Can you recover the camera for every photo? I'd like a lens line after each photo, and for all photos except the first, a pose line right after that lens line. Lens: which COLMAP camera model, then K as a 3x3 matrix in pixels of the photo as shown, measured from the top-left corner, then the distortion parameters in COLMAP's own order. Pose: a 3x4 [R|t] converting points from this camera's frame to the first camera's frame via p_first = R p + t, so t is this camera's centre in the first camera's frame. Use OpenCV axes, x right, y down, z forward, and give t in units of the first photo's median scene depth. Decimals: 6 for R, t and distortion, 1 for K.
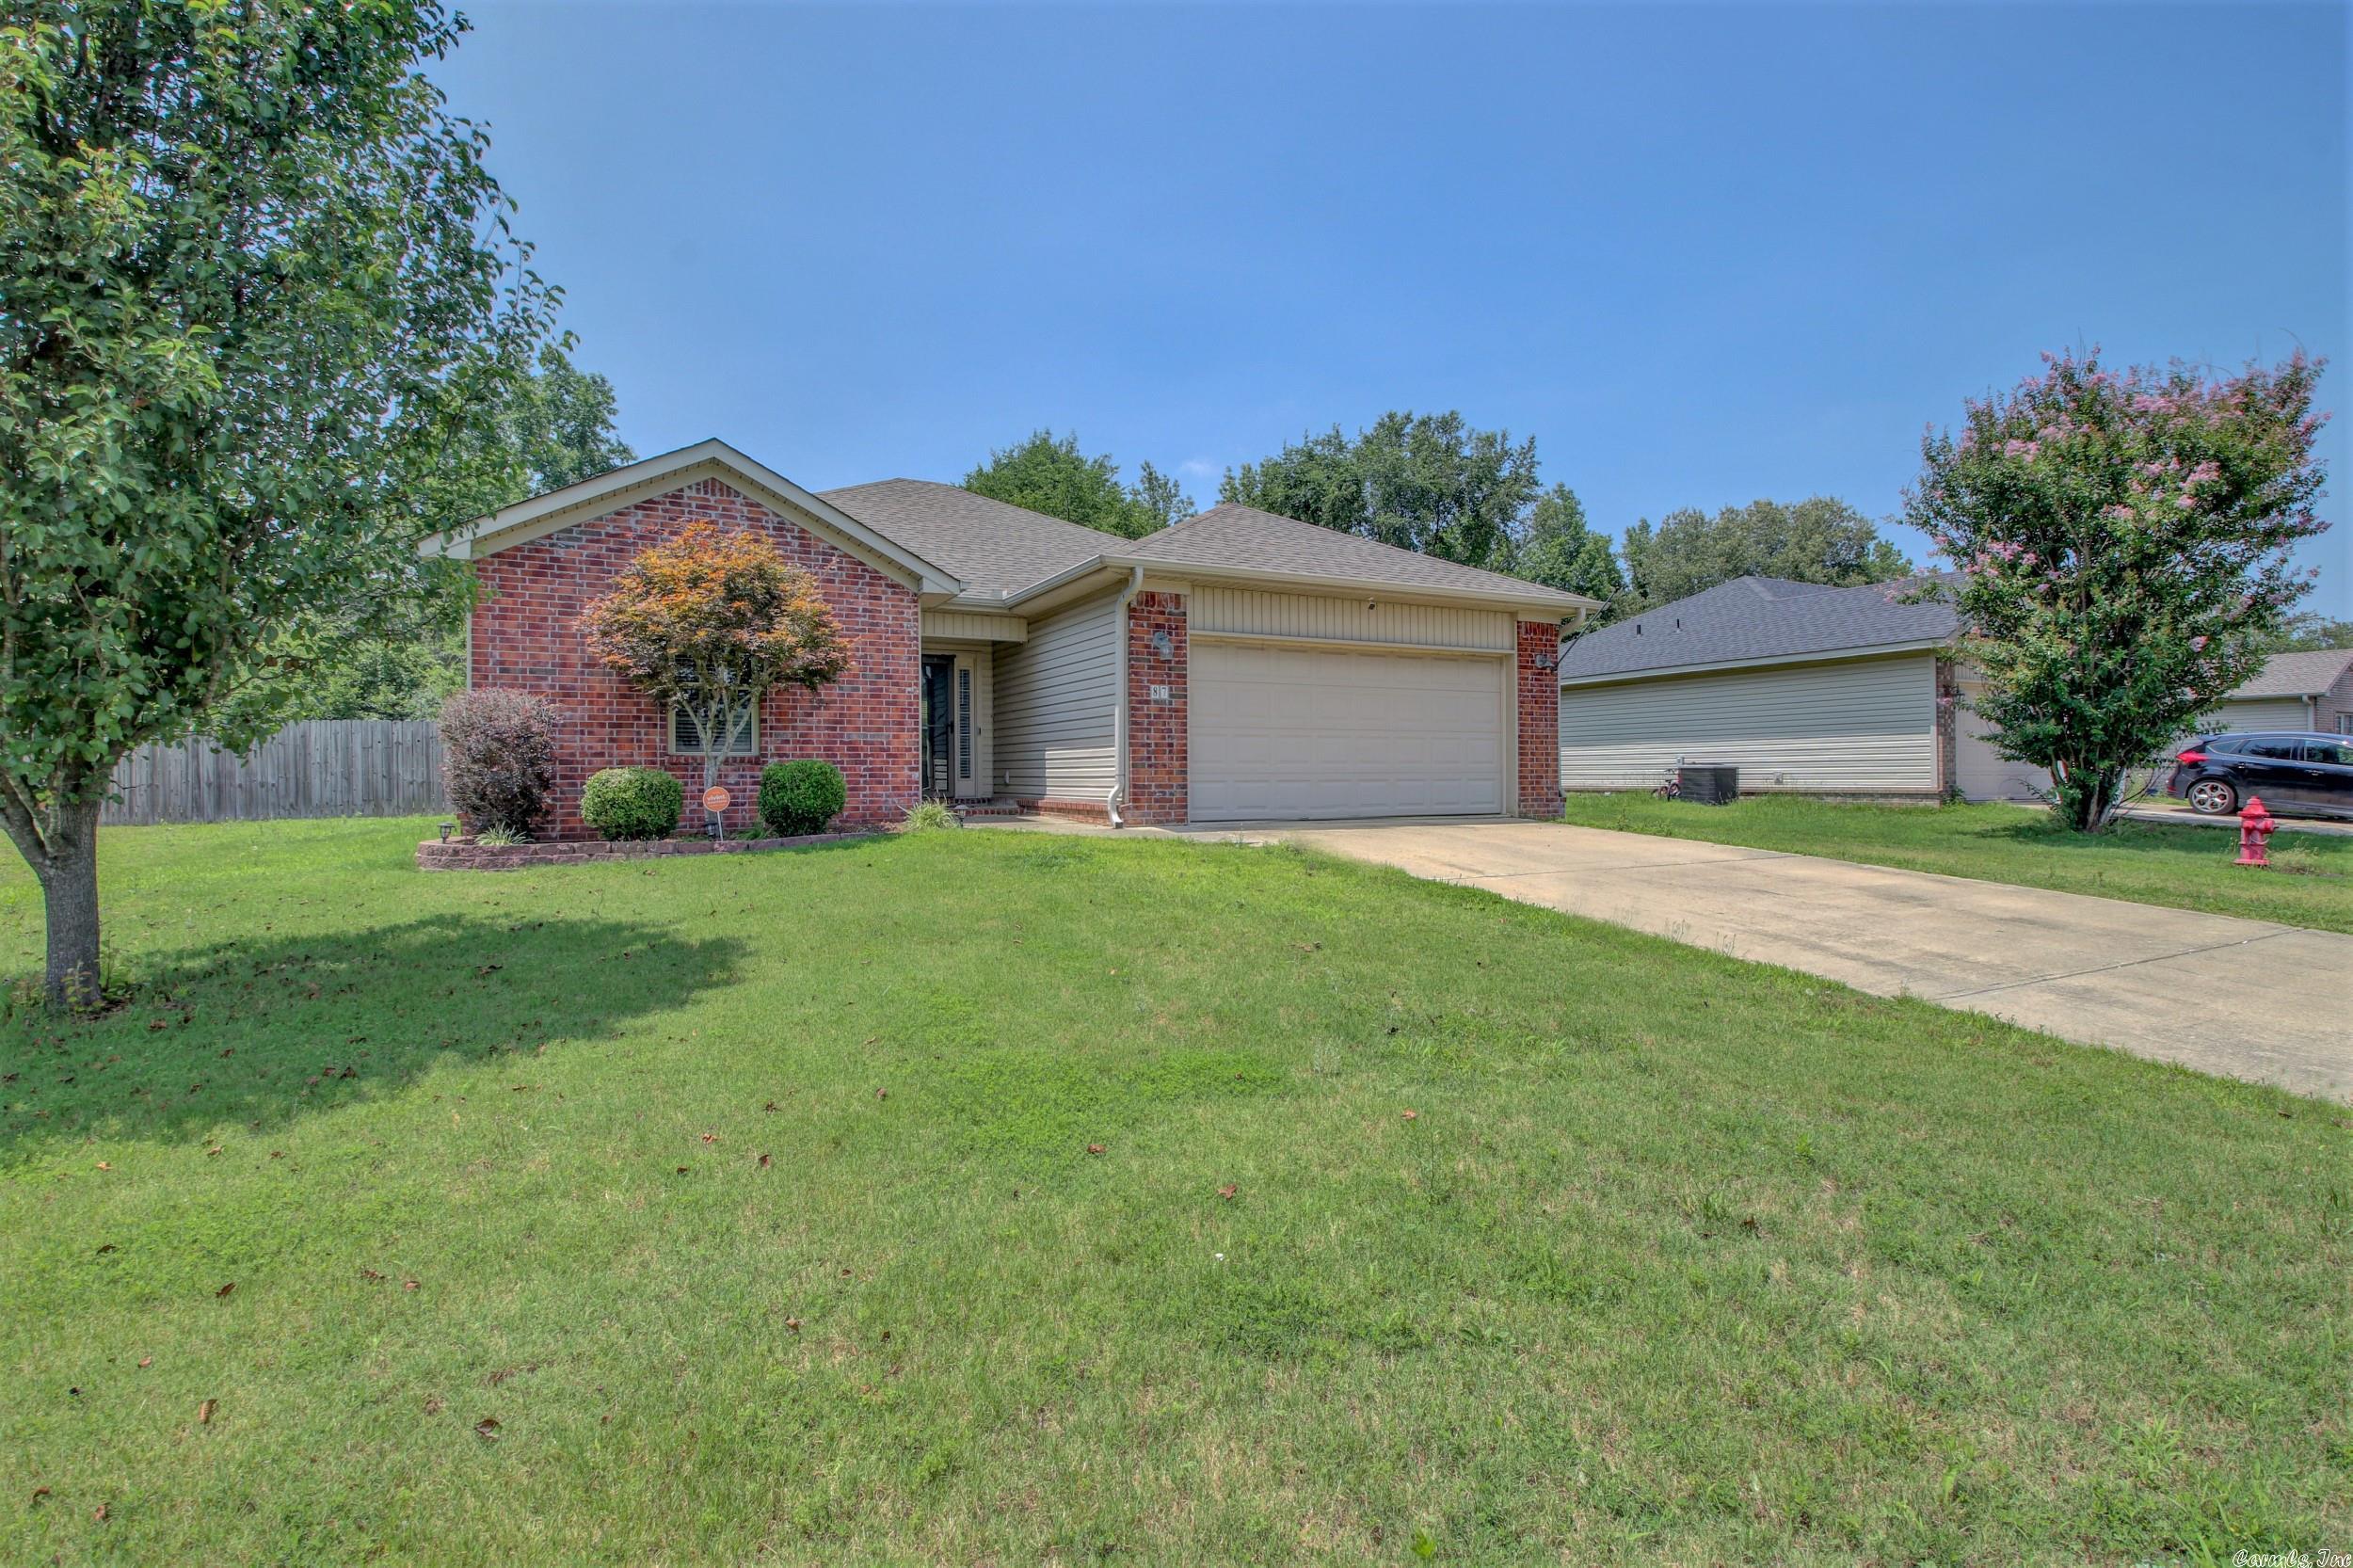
lens RADIAL K [[1088.7, 0, 1169.8], [0, 1088.7, 784.7], [0, 0, 1]] dist [0.007166, -0.023787]
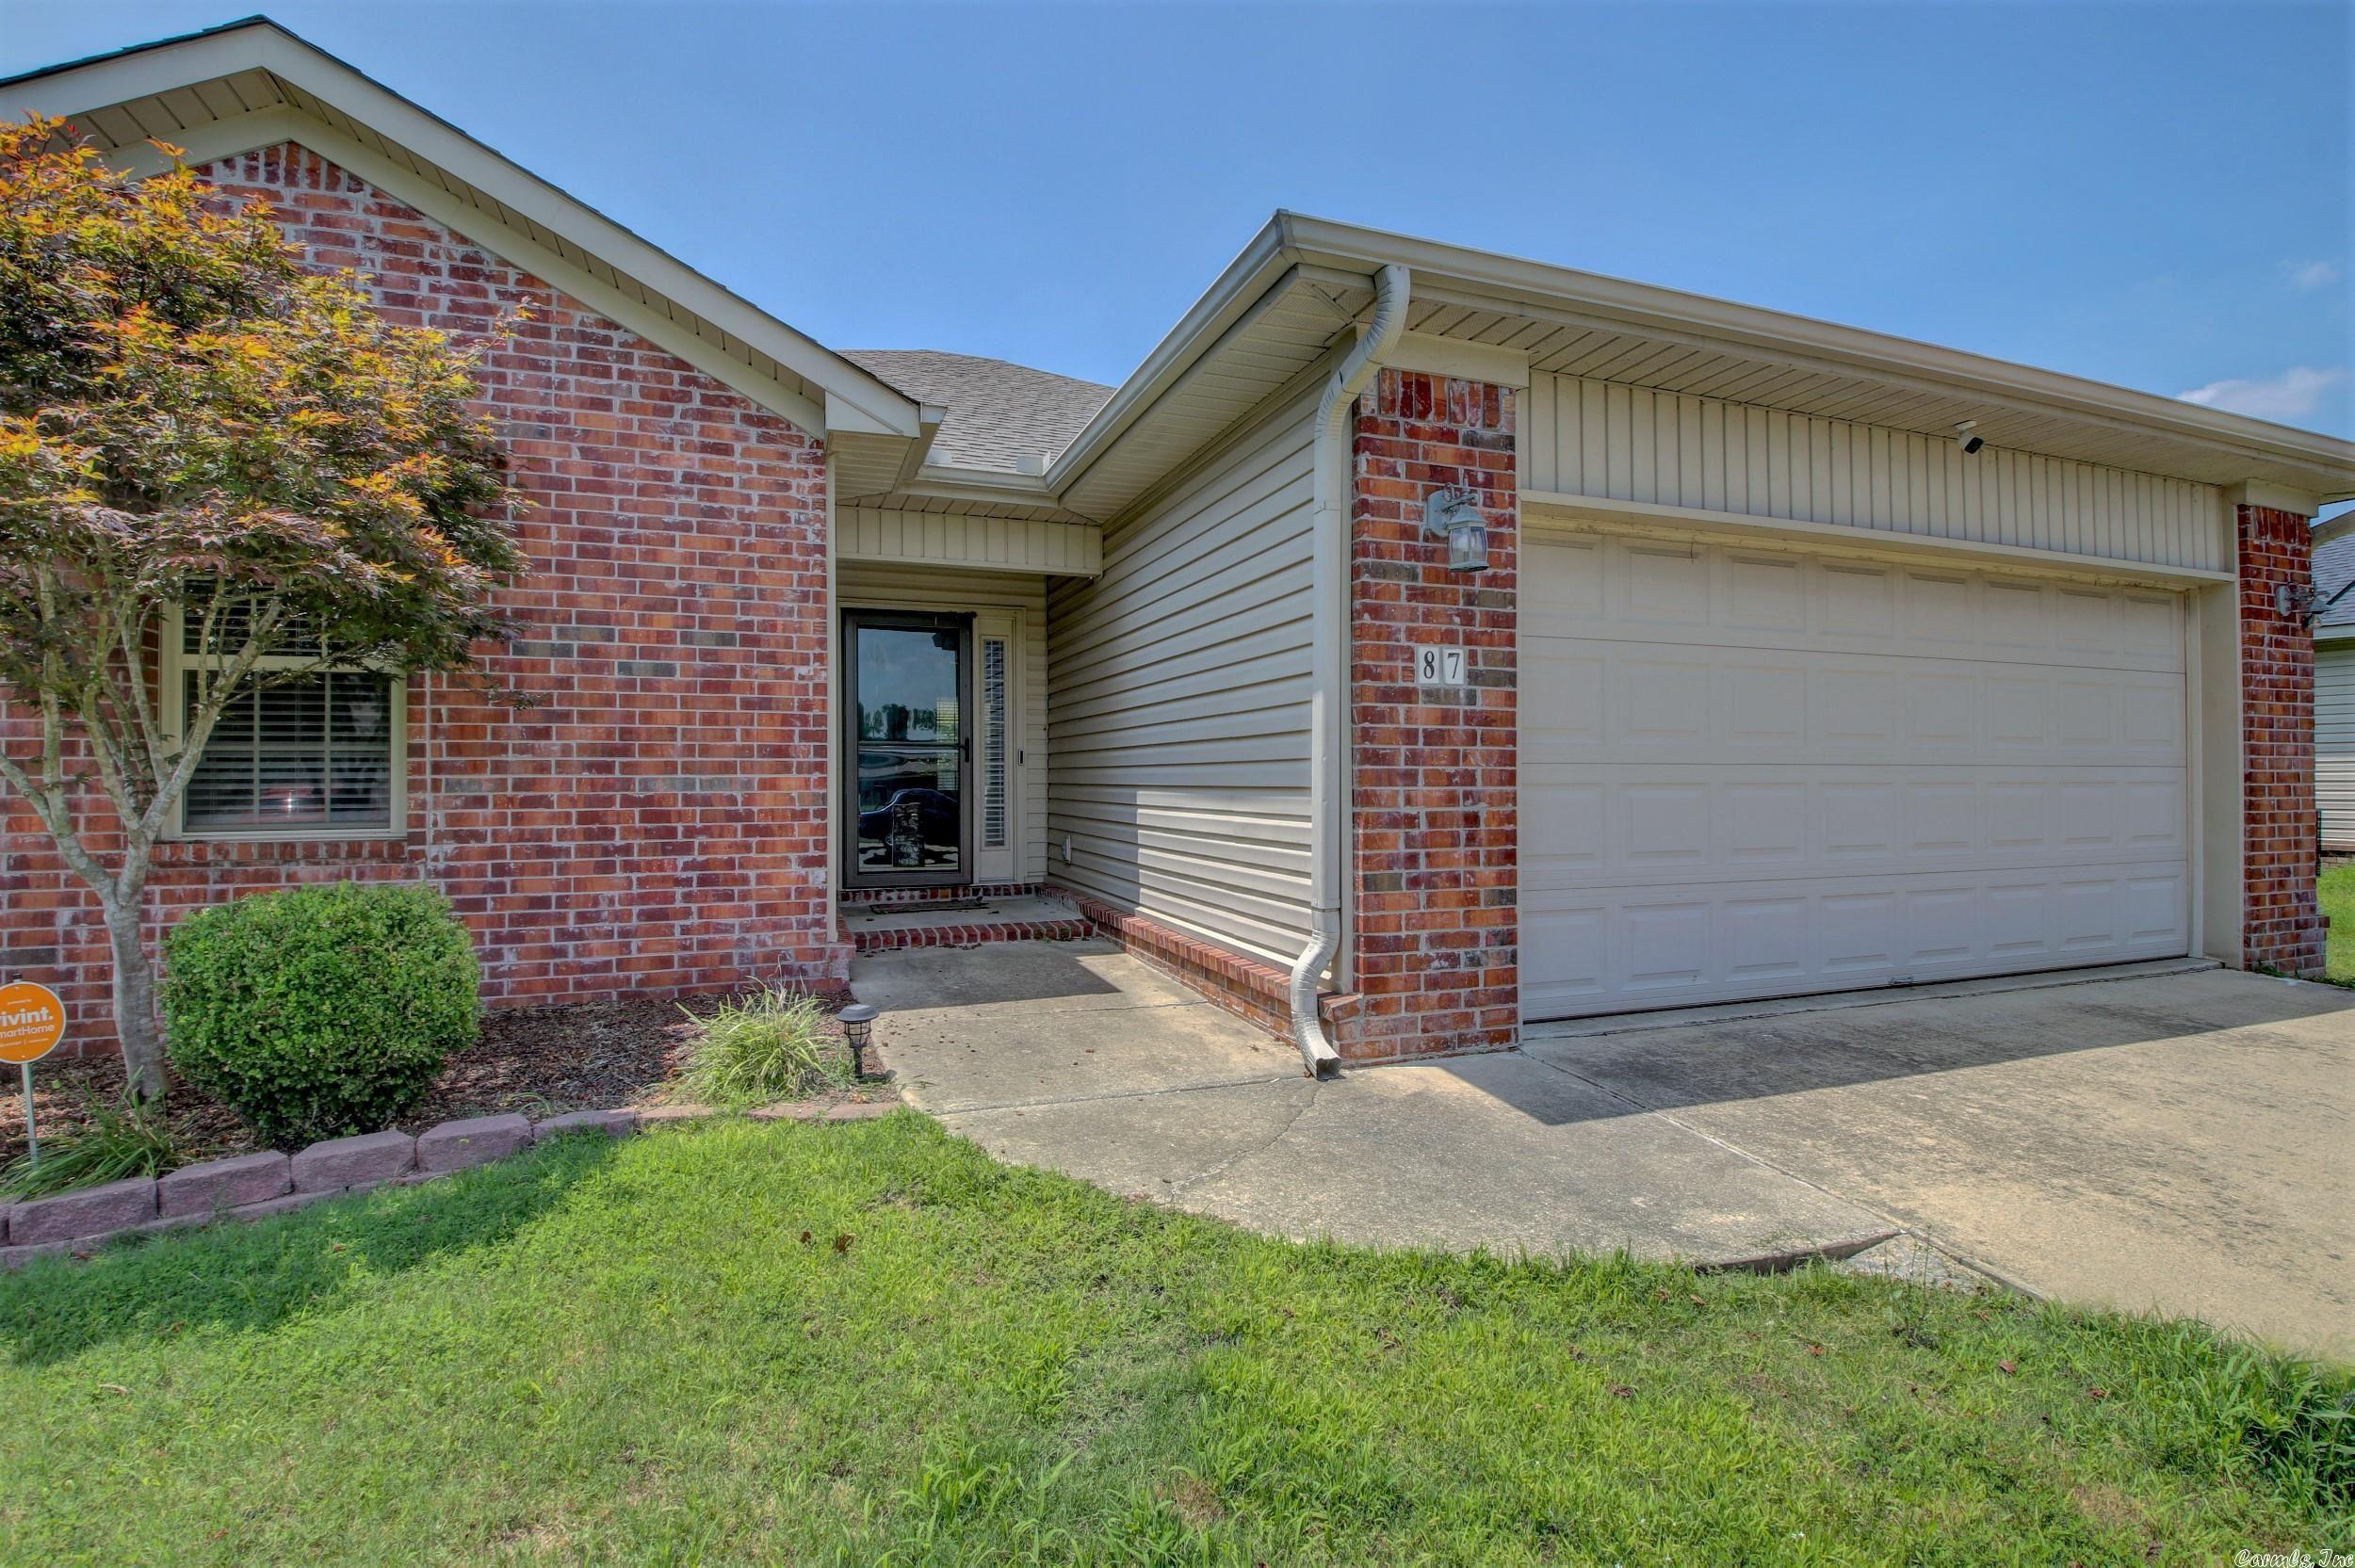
lens RADIAL K [[1089.5, 0, 1171.3], [0, 1089.5, 778.0], [0, 0, 1]] dist [0.007166, -0.023787]
pose [[0.992558, 0.003023, -0.121736, -0.049117], [-0.004170, 0.999949, -0.009170, -0.043693], [0.121702, 0.009610, 0.992520, 0.610662]]
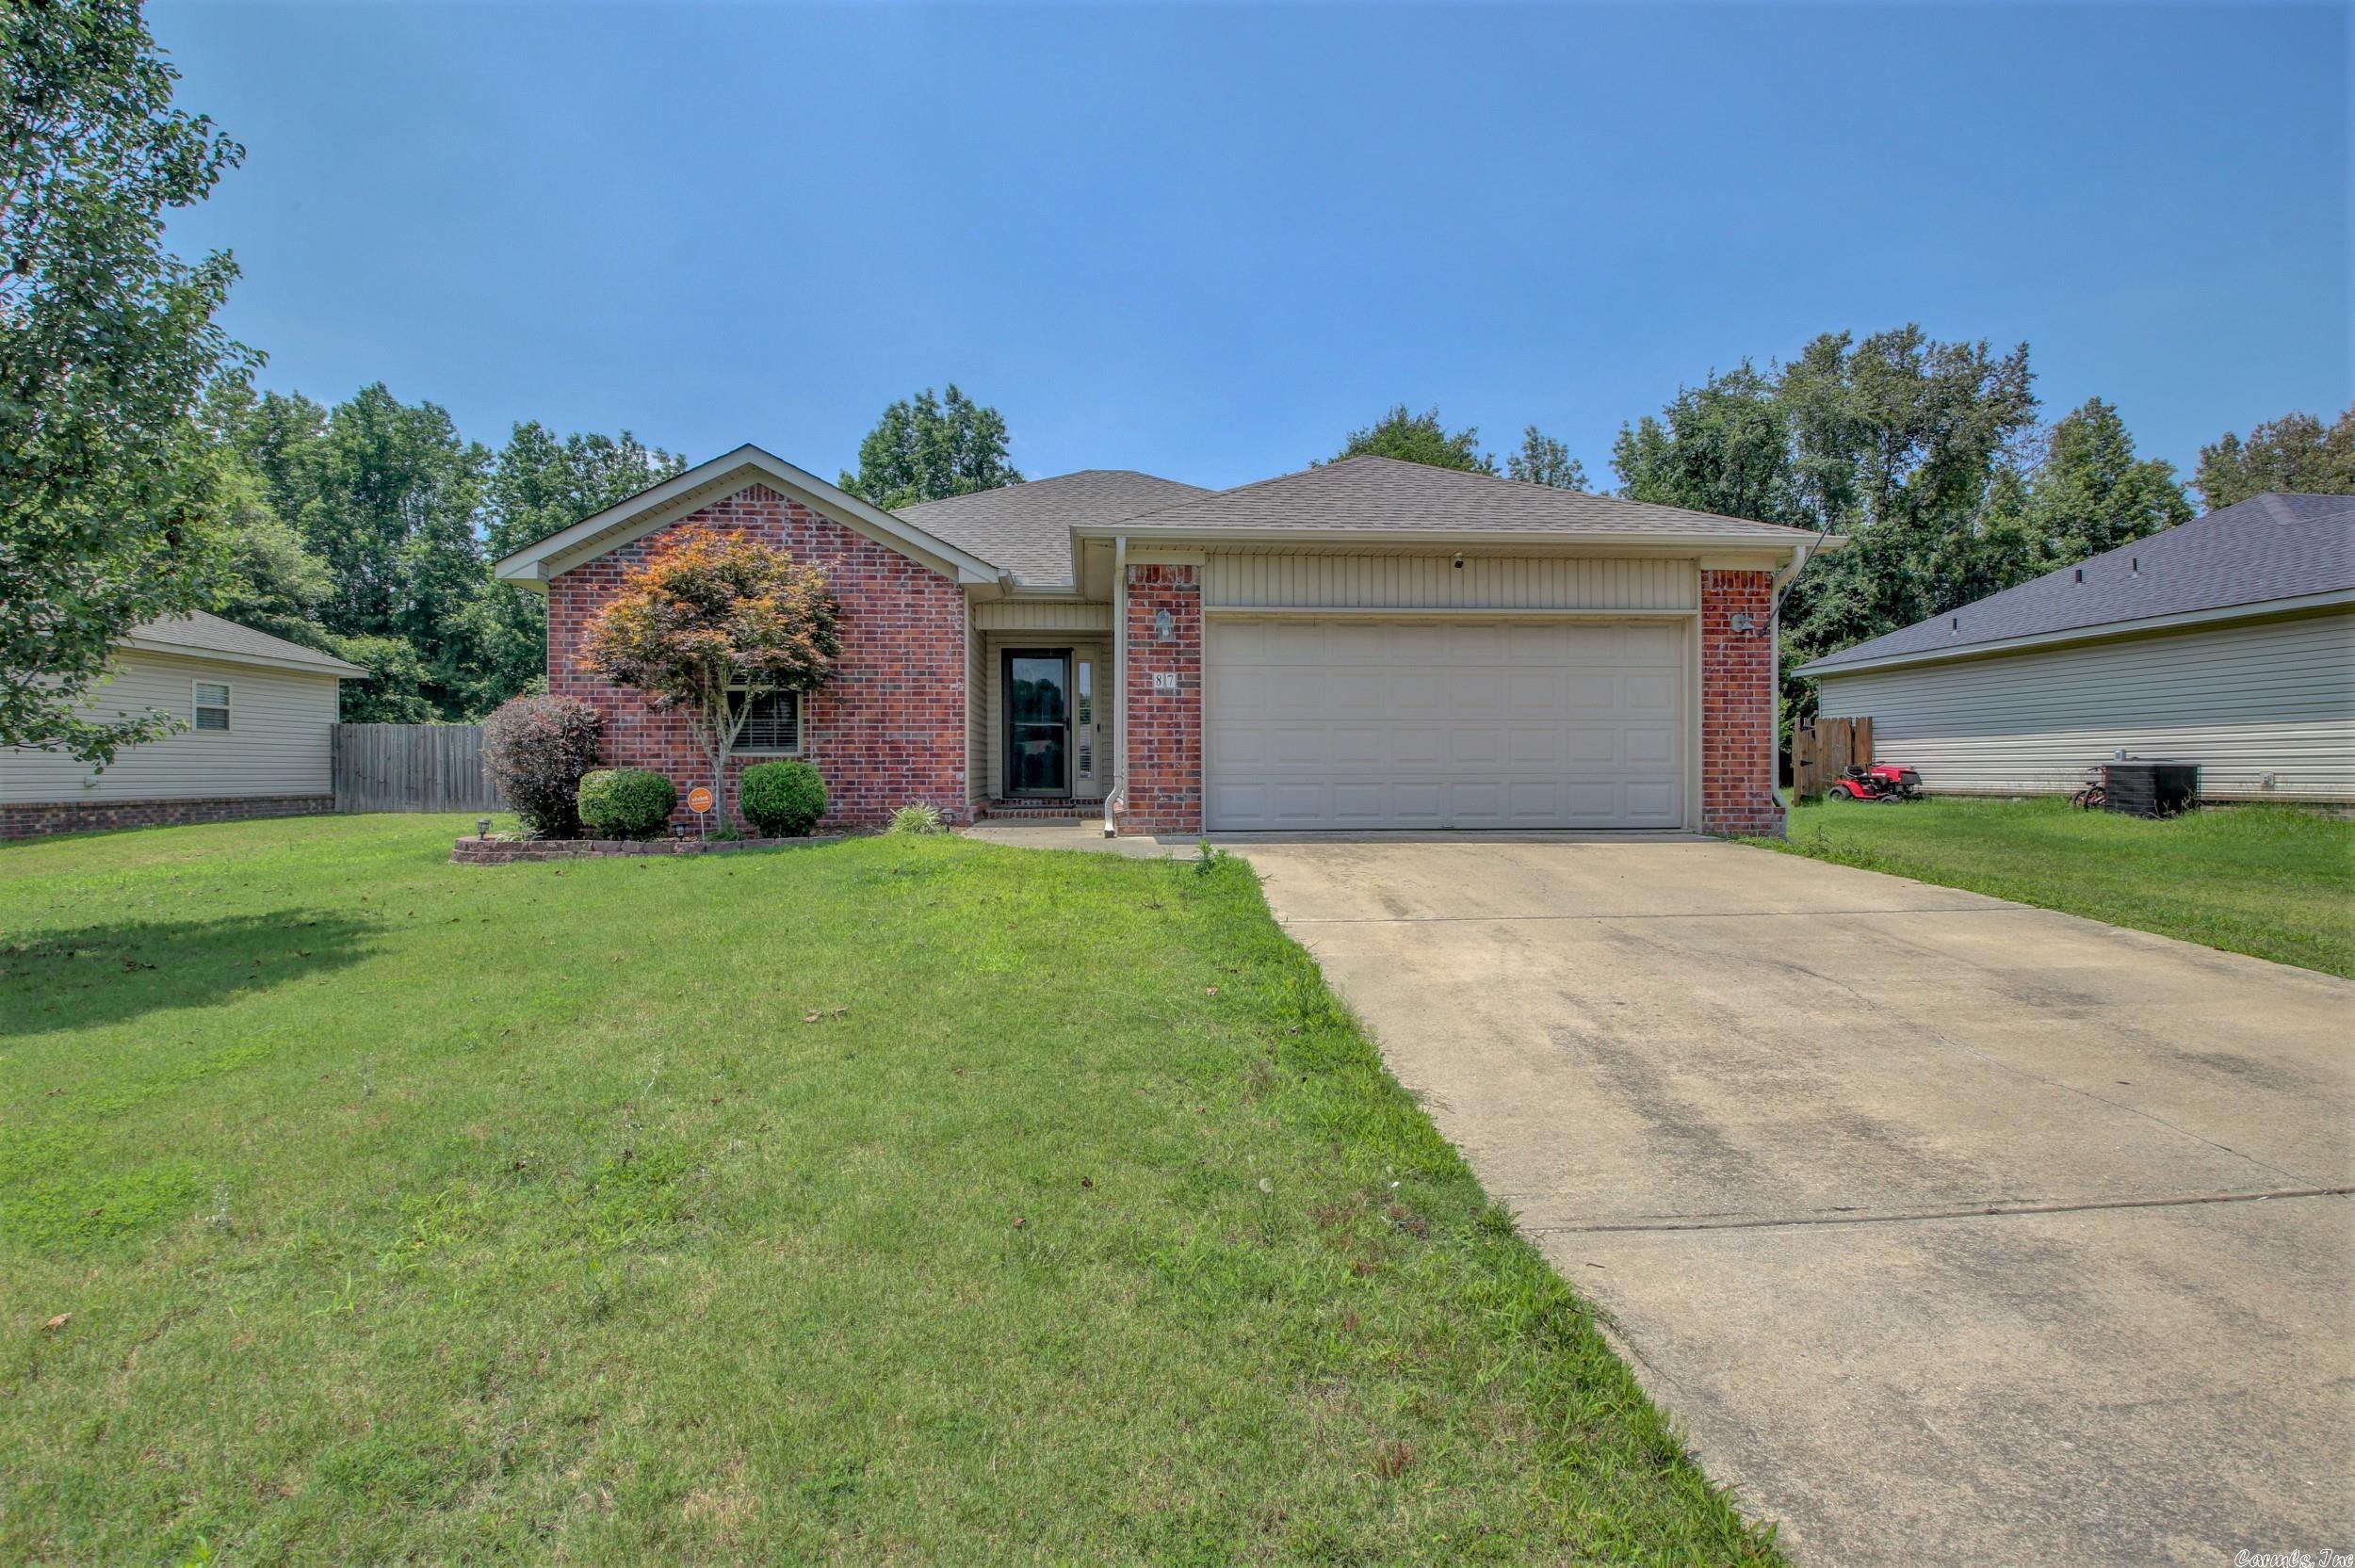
lens RADIAL K [[1089.5, 0, 1175.2], [0, 1089.5, 788.2], [0, 0, 1]] dist [0.007166, -0.023787]
pose [[0.923519, 0.007518, -0.383479, 0.311007], [-0.004147, 0.999945, 0.009616, -0.007672], [0.383530, -0.007290, 0.923500, 0.192754]]
